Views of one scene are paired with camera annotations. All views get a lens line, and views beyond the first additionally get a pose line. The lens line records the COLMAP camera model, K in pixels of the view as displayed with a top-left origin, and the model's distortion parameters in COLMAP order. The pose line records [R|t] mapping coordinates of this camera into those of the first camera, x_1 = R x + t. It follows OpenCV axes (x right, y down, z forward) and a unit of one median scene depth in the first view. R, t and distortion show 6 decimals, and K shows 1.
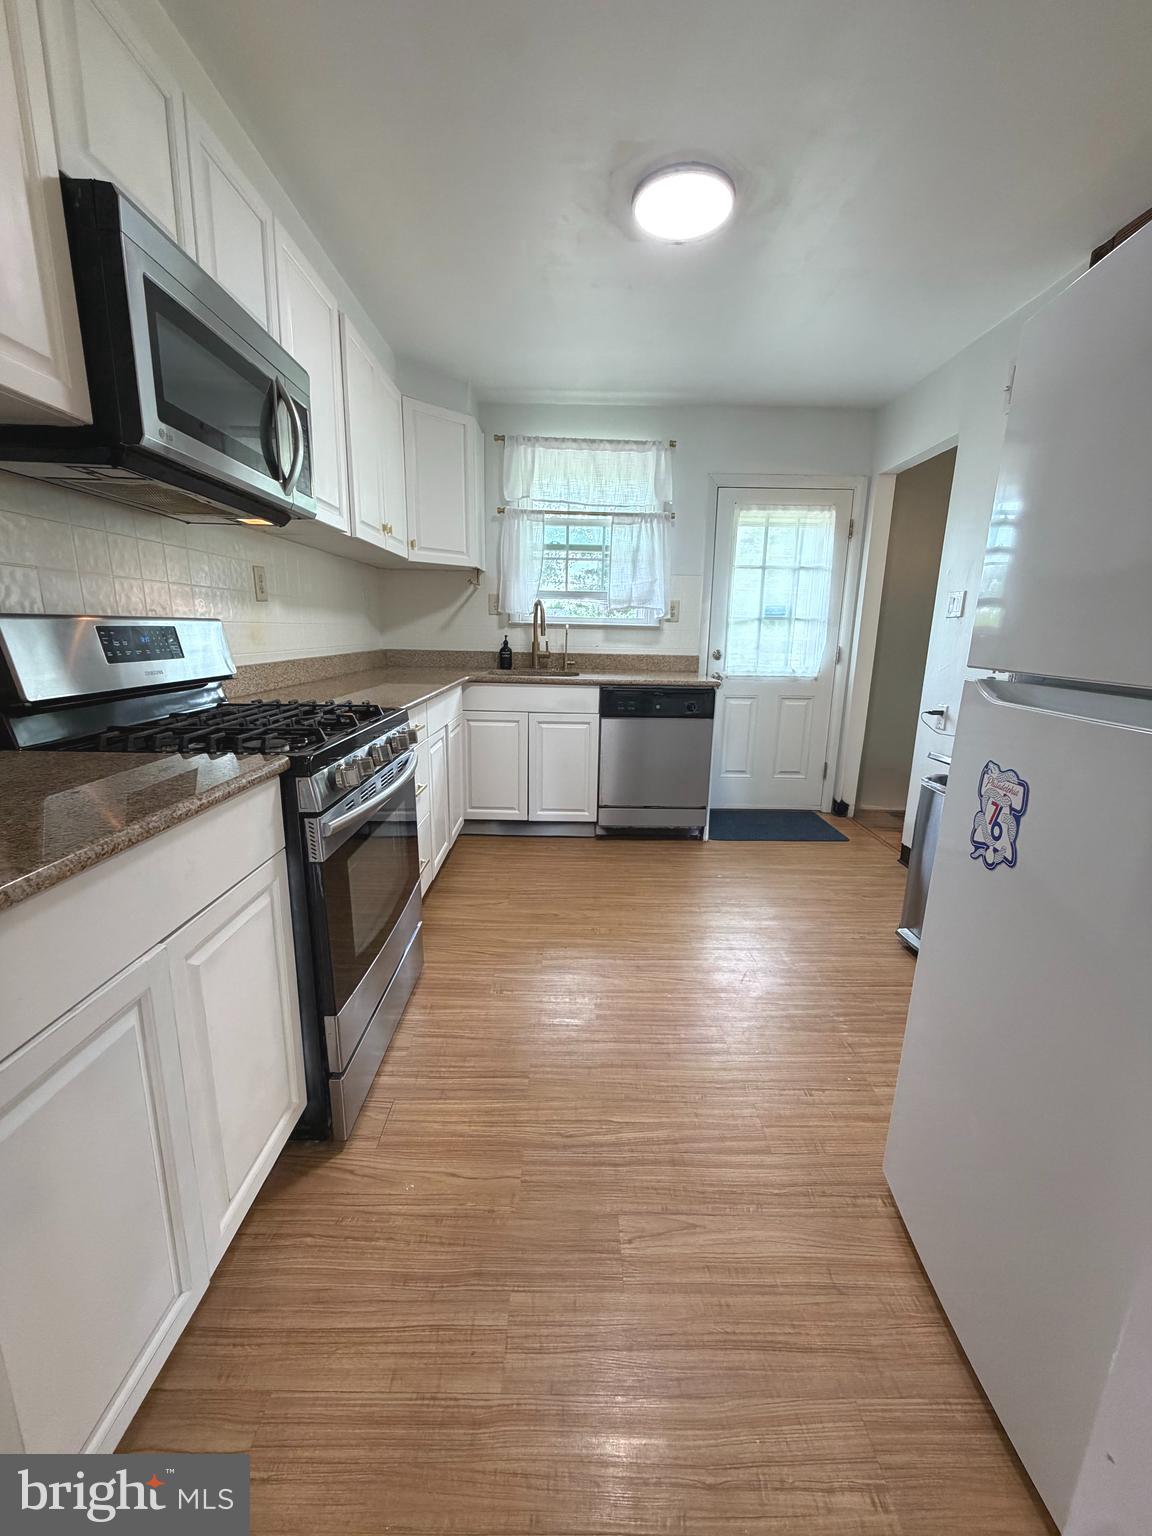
lens RADIAL K [[614.2, 0, 574.8], [0, 614.2, 766.0], [0, 0, 1]] dist [0.000445, 0.000030]
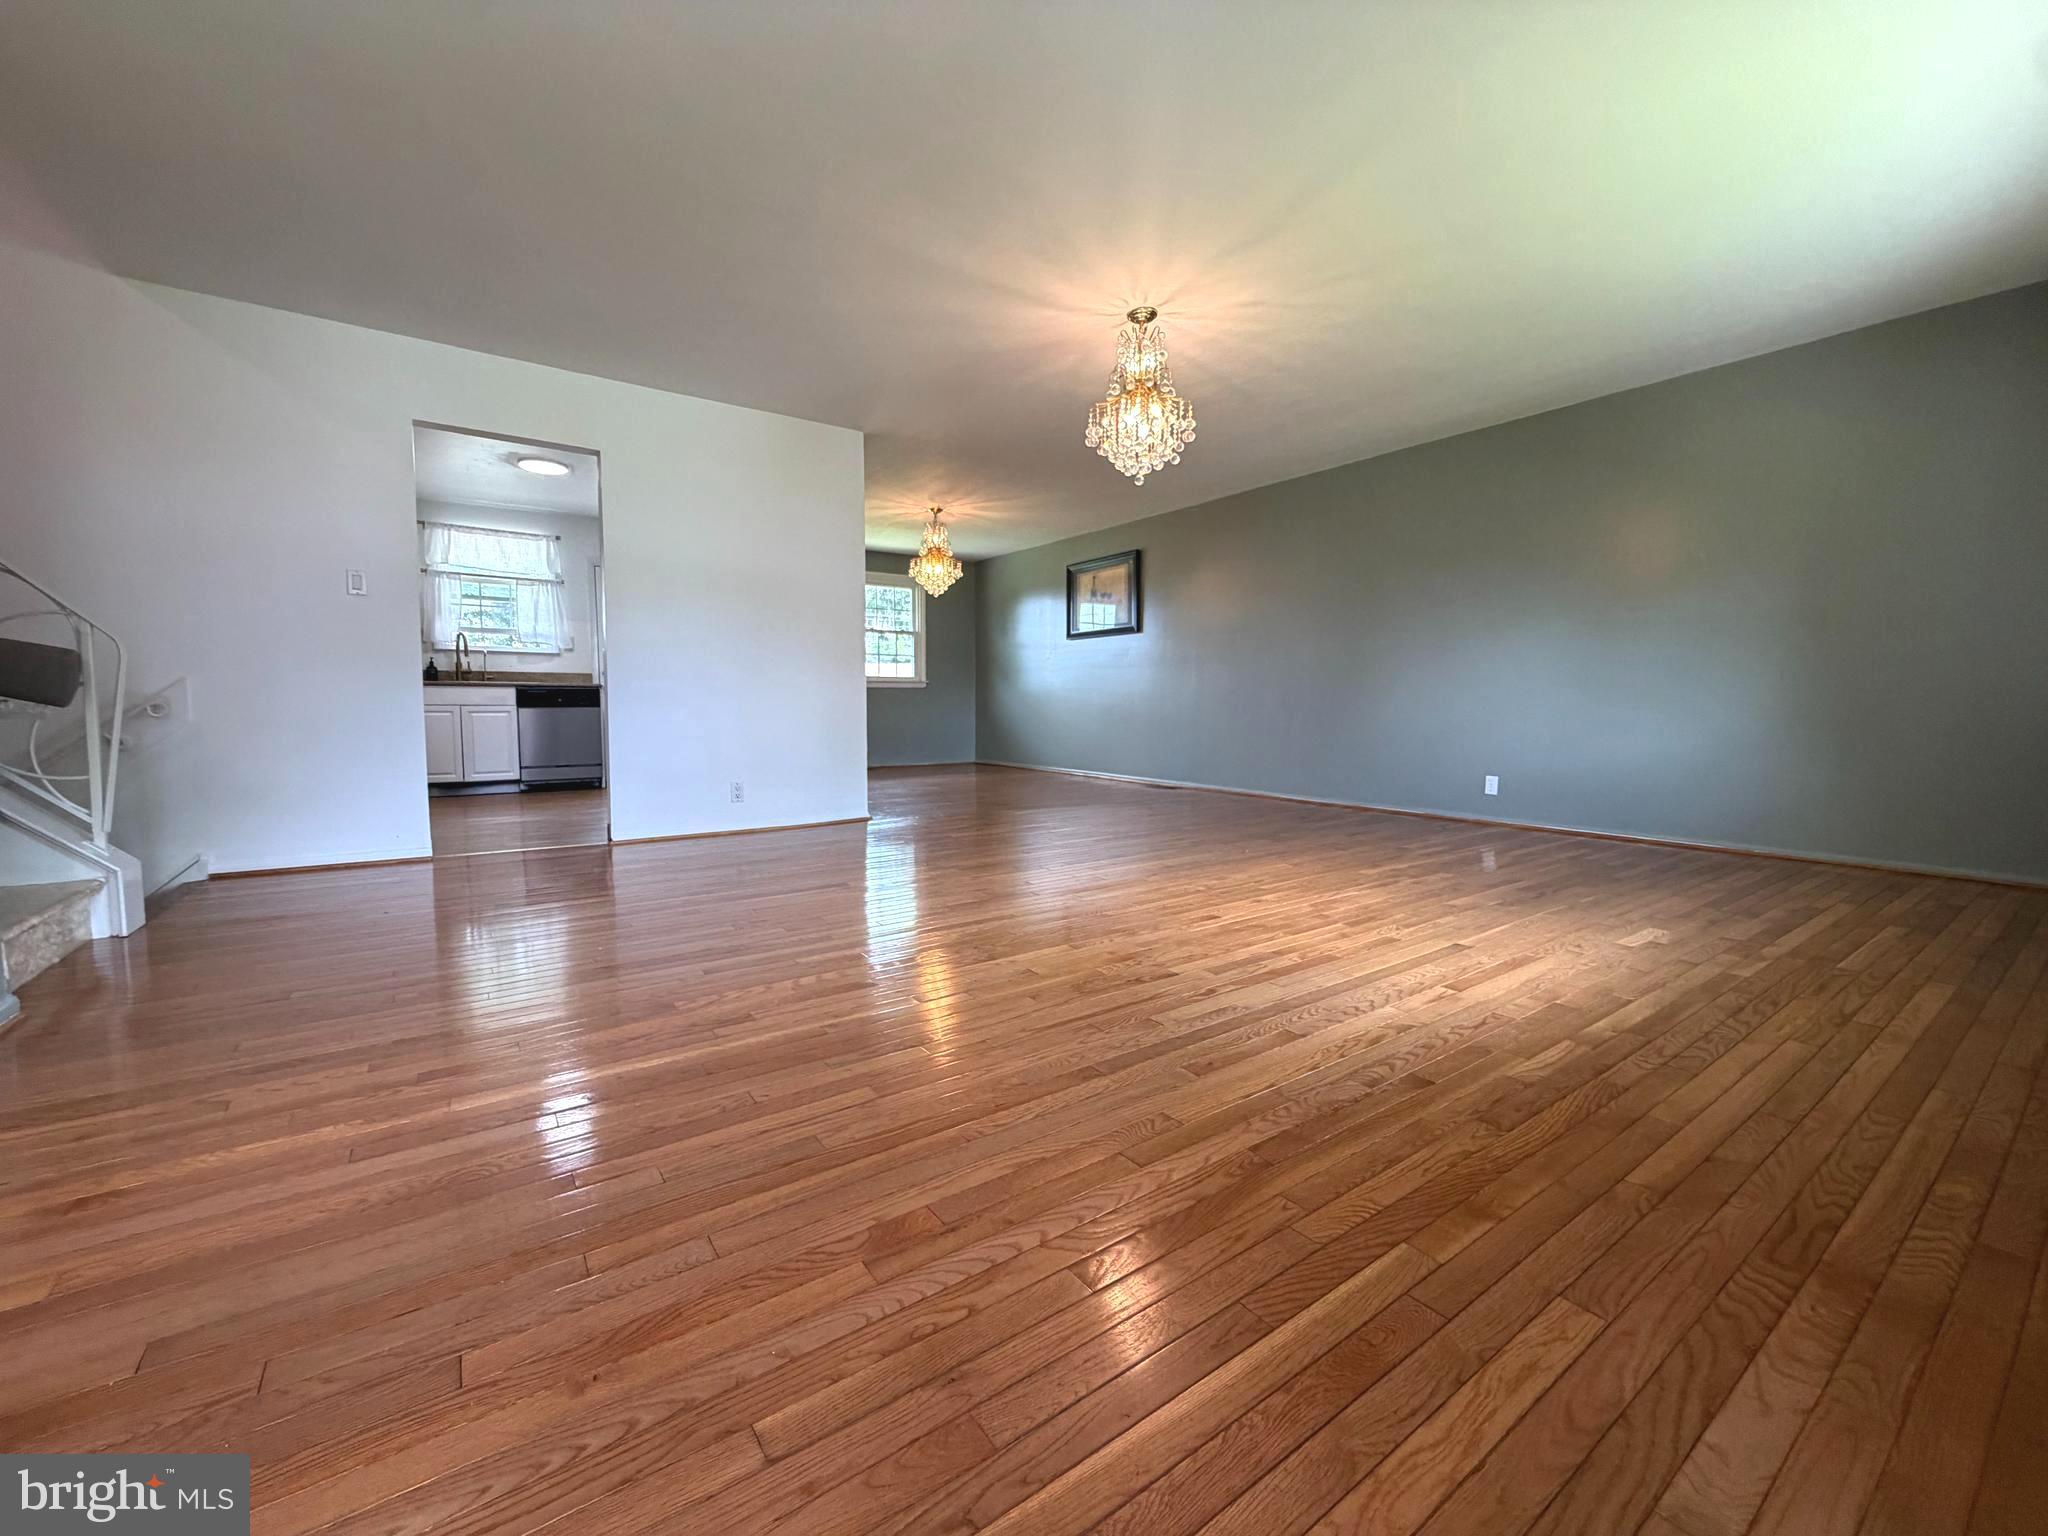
lens RADIAL K [[818.9, 0, 1021.3], [0, 818.9, 768.0], [0, 0, 1]] dist [0.000445, 0.000030]
pose [[0.822623, -0.058890, 0.565529, -0.081349], [0.118150, 0.990616, -0.068706, 0.324588], [-0.556176, 0.123336, 0.821862, -1.250956]]
